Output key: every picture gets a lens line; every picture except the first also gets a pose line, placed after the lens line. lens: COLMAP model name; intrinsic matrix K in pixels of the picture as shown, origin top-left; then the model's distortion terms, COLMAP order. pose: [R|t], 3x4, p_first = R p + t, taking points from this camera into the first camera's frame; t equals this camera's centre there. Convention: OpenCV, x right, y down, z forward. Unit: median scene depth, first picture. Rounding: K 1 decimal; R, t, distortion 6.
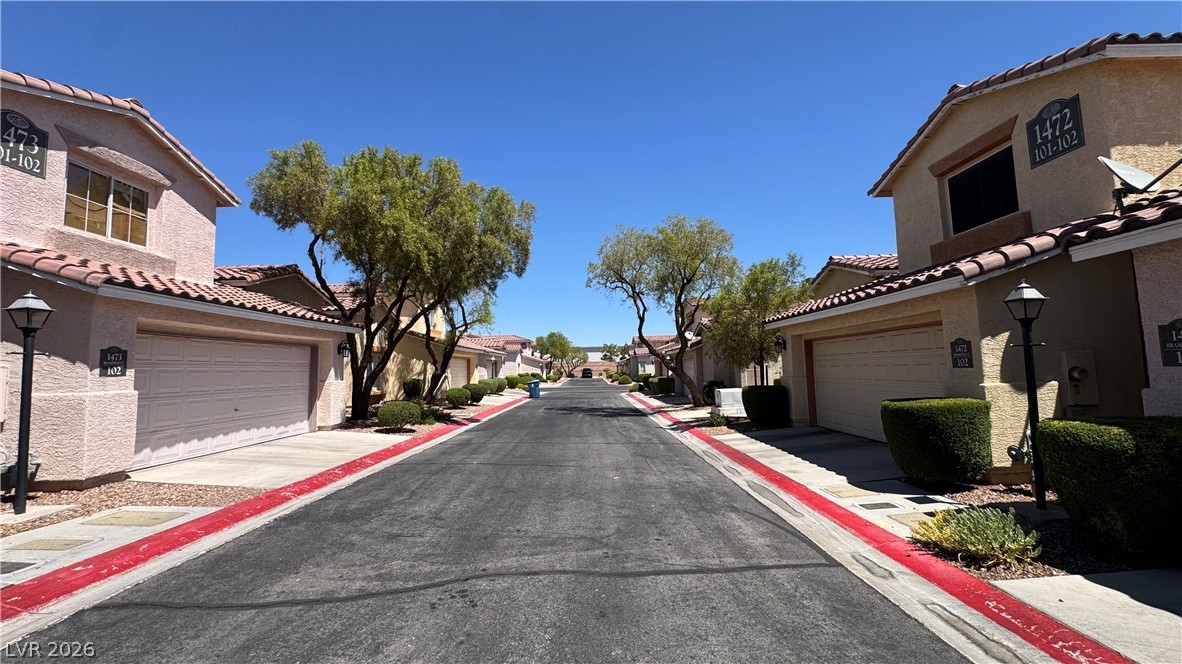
lens RADIAL K [[472.0, 0, 589.9], [0, 472.0, 331.4], [0, 0, 1]] dist [-0.004176, 0.000901]
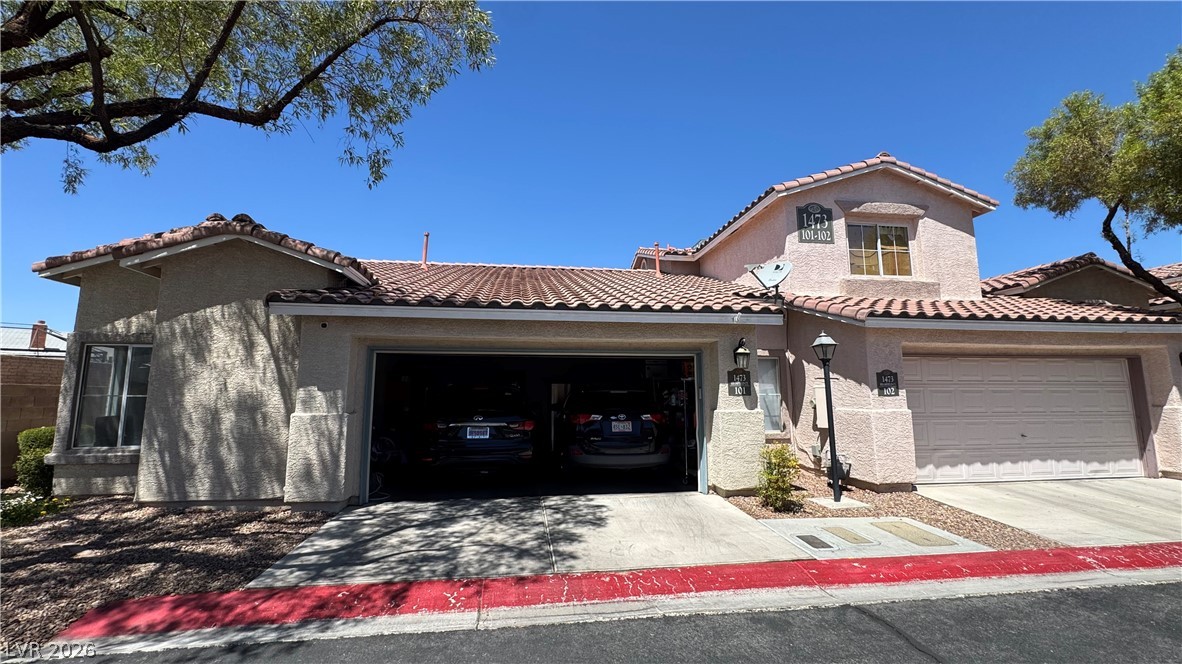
lens RADIAL K [[472.0, 0, 590.2], [0, 472.0, 330.7], [0, 0, 1]] dist [-0.004176, 0.000901]
pose [[0.143589, -0.108523, -0.983669, 0.018313], [0.078502, 0.992086, -0.097993, -0.005468], [0.986519, -0.063149, 0.150972, 0.108826]]
